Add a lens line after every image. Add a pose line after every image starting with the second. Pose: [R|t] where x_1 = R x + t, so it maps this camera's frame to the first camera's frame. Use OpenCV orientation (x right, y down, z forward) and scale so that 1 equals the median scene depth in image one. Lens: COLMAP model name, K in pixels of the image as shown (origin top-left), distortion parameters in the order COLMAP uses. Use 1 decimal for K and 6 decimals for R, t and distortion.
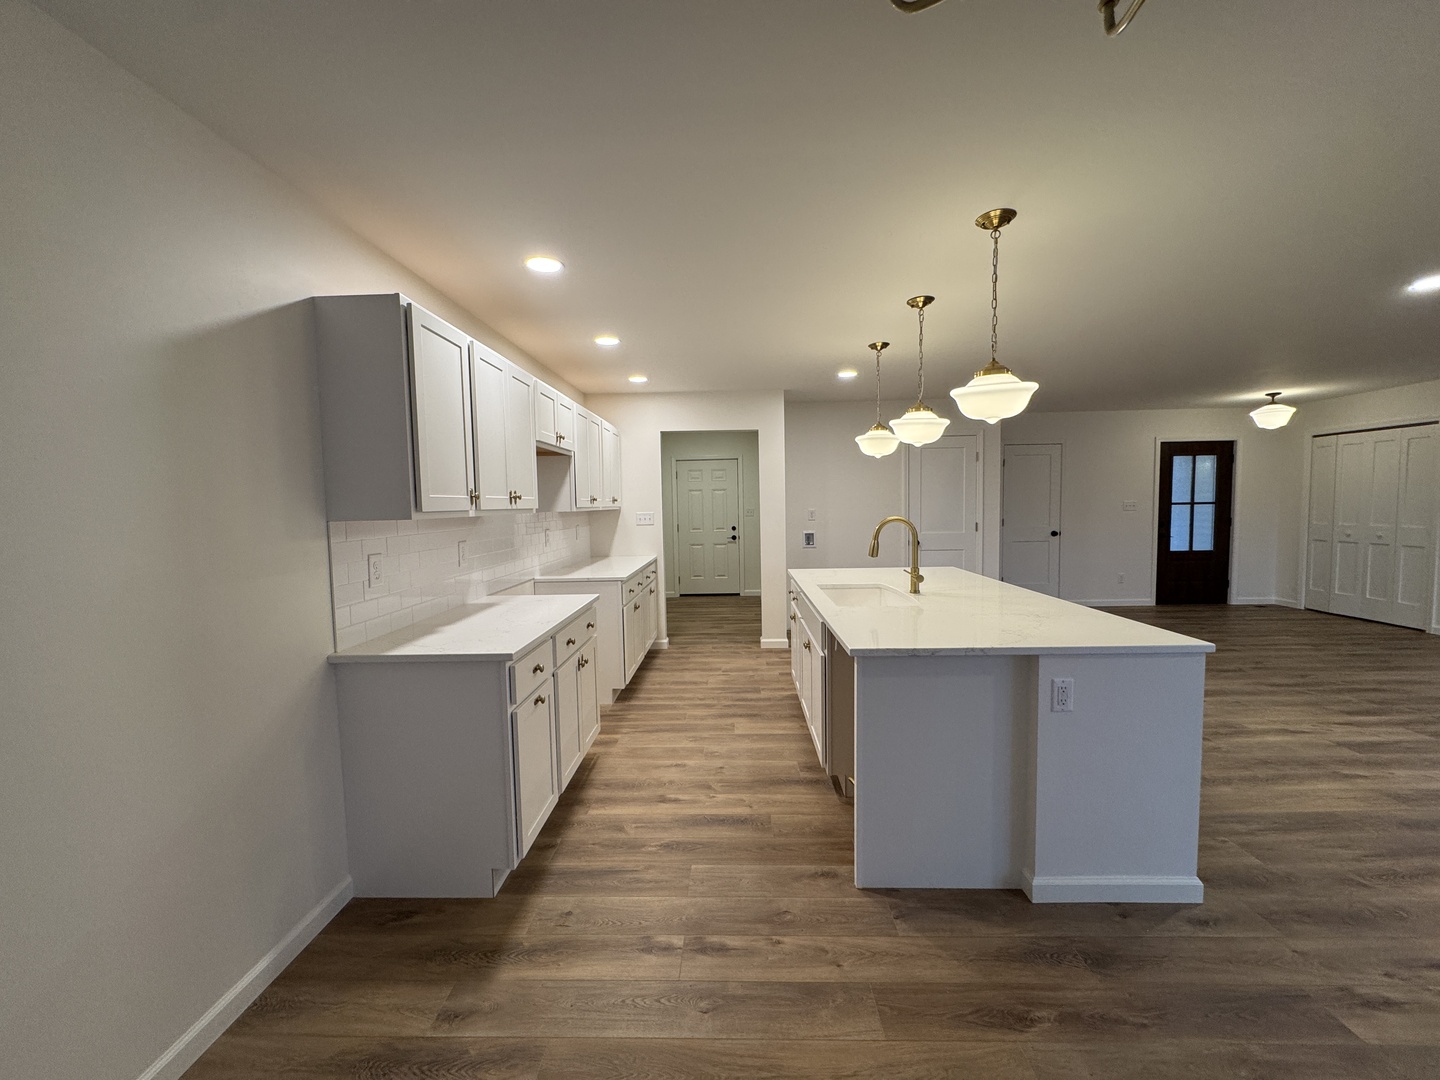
lens RADIAL K [[571.0, 0, 720.0], [0, 571.0, 540.0], [0, 0, 1]] dist [-0.003561, 0.000283]
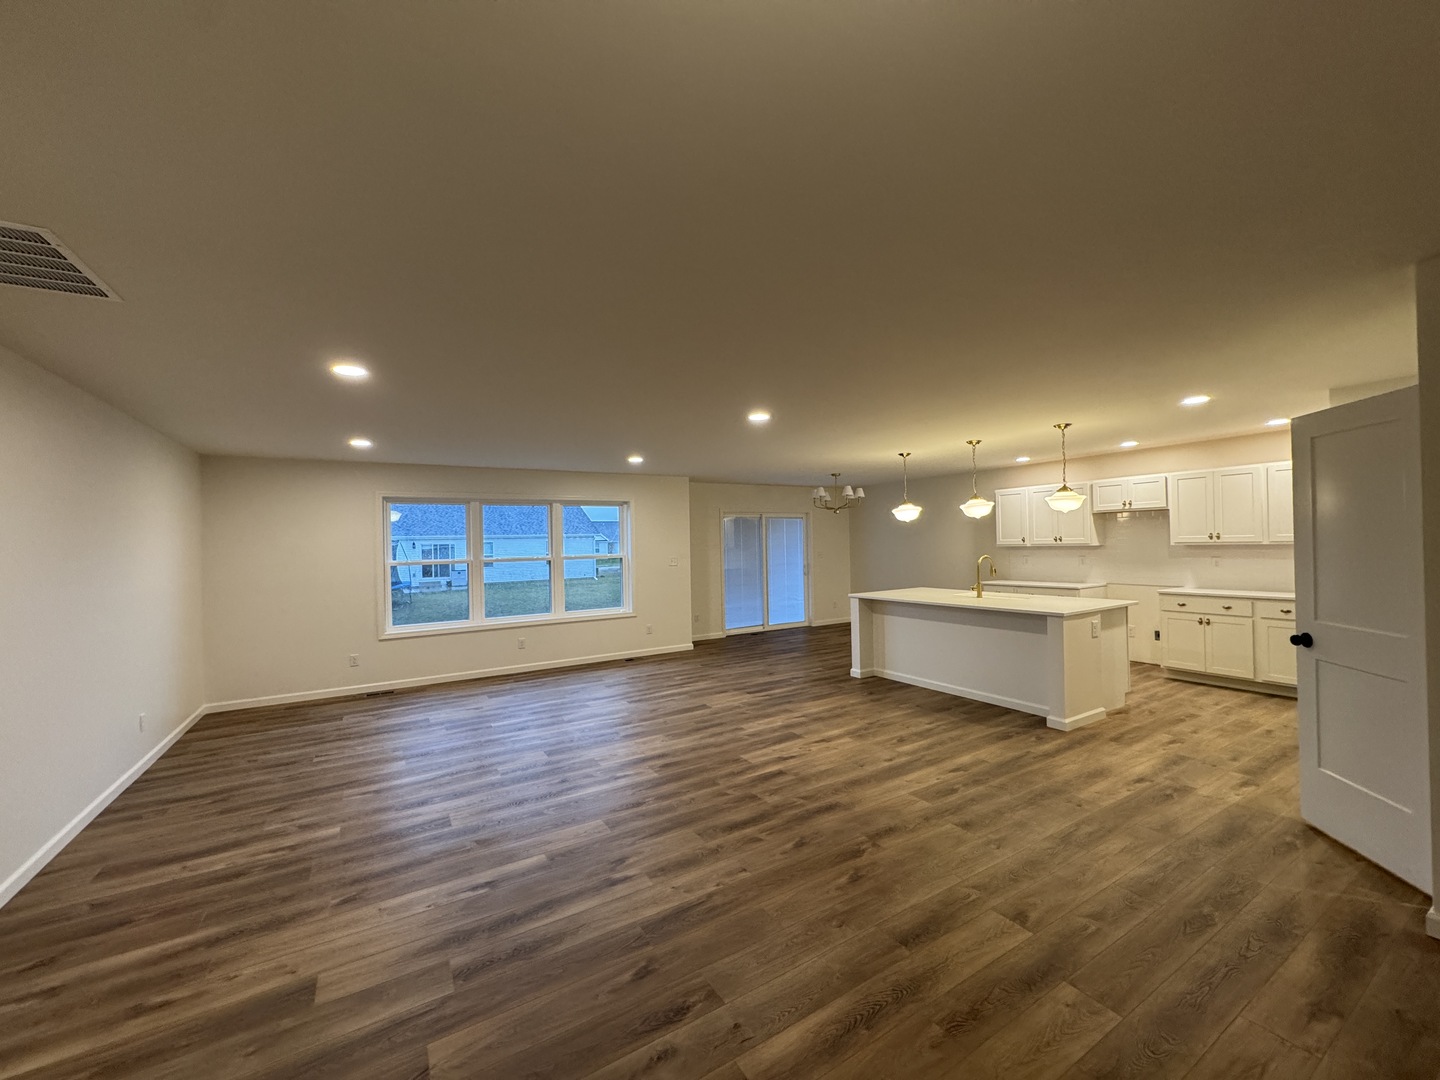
lens RADIAL K [[569.6, 0, 720.0], [0, 569.6, 540.0], [0, 0, 1]] dist [-0.003044, 0.000362]
pose [[-0.841498, 0.036478, -0.539027, 2.342277], [0.007246, 0.998390, 0.056253, -0.234305], [0.540212, 0.043430, -0.840408, 2.410475]]
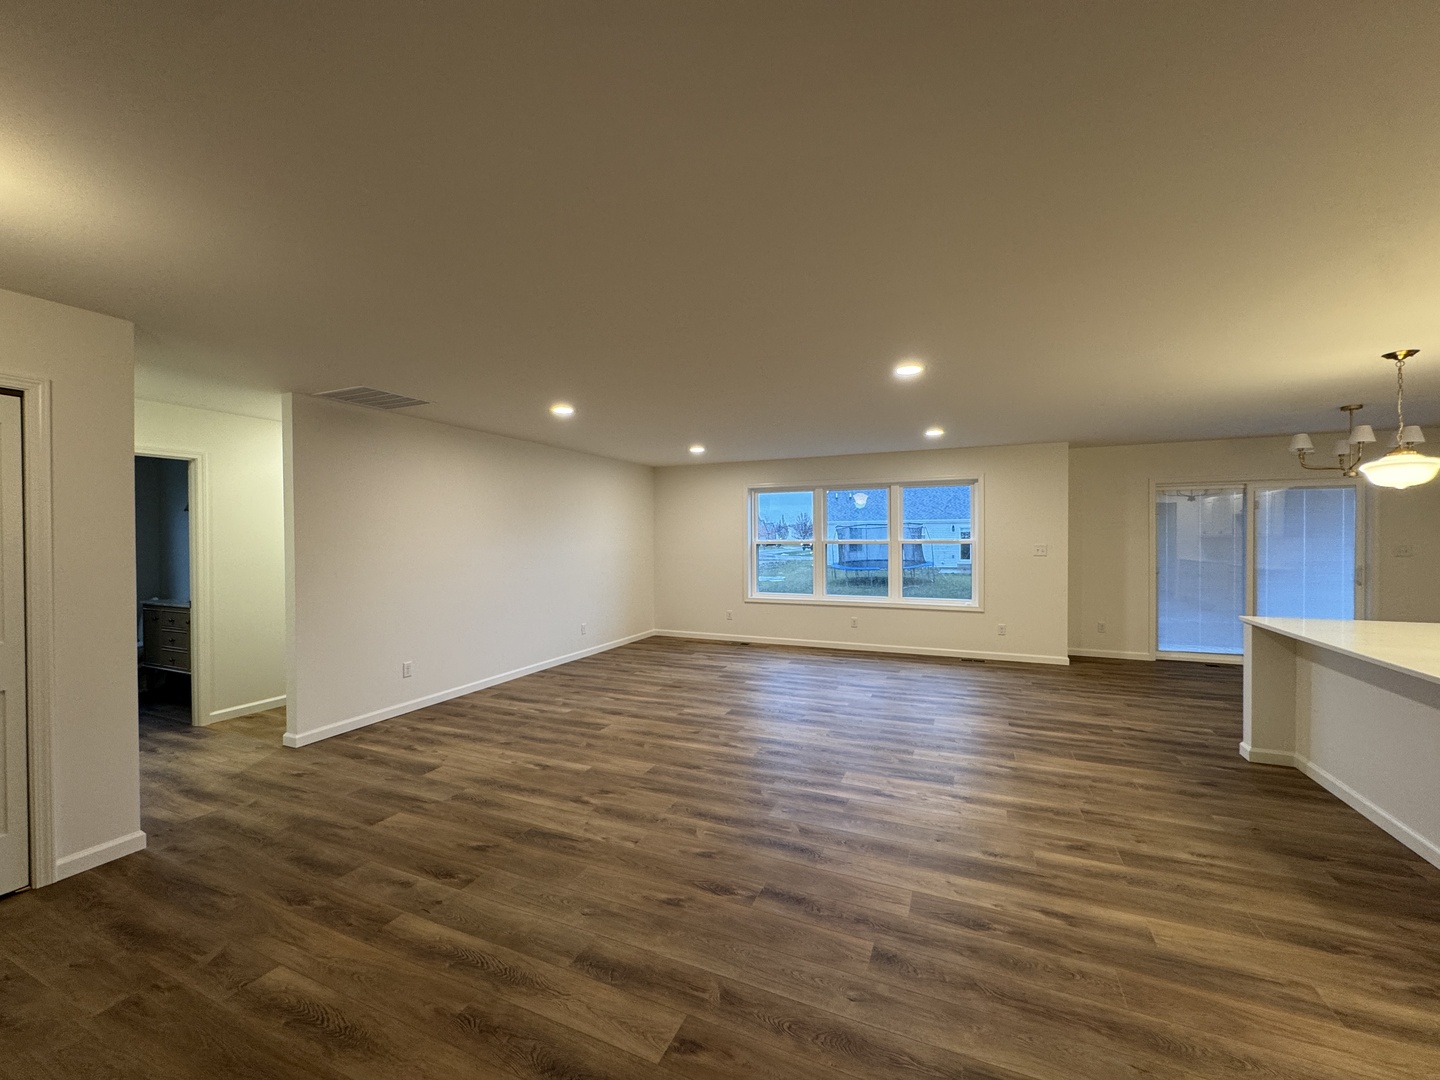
lens RADIAL K [[571.0, 0, 720.0], [0, 571.0, 540.0], [0, 0, 1]] dist [-0.003561, 0.000283]
pose [[-0.924991, 0.023040, 0.379291, 1.266983], [0.048197, 0.997212, 0.056964, -0.199395], [-0.376921, 0.070972, -0.923522, 2.478622]]
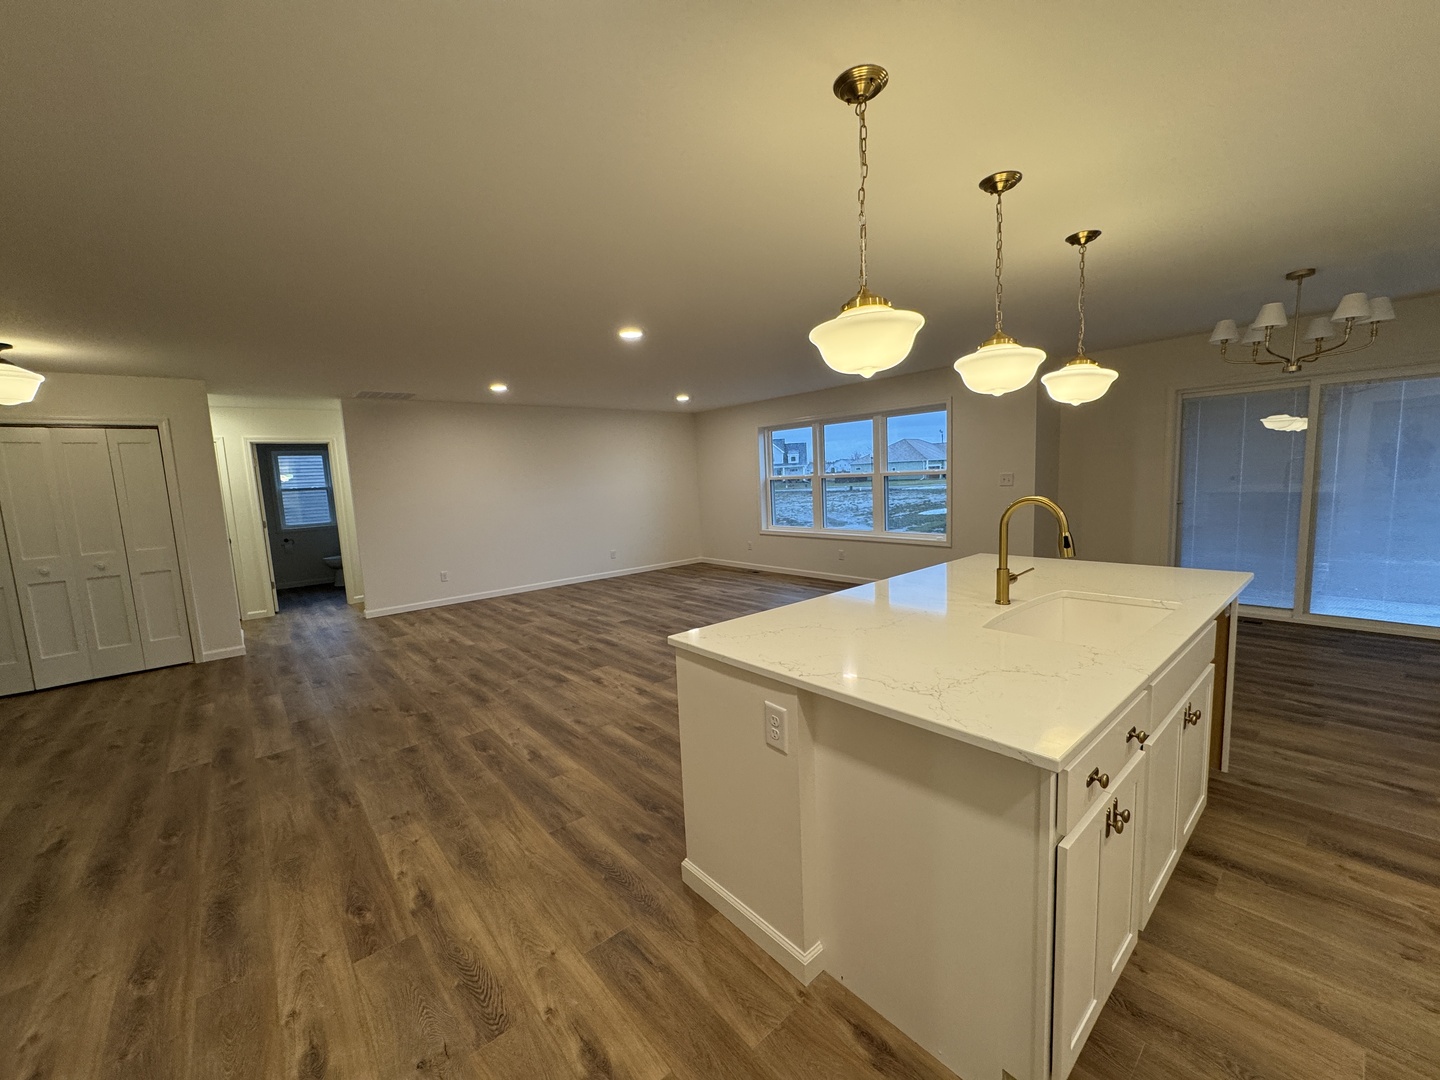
lens RADIAL K [[569.6, 0, 720.0], [0, 569.6, 540.0], [0, 0, 1]] dist [-0.003044, 0.000362]
pose [[-0.670223, -0.034478, 0.741359, 0.061458], [0.104322, 0.984626, 0.140104, -0.142738], [-0.734792, 0.171240, -0.656322, 1.989849]]
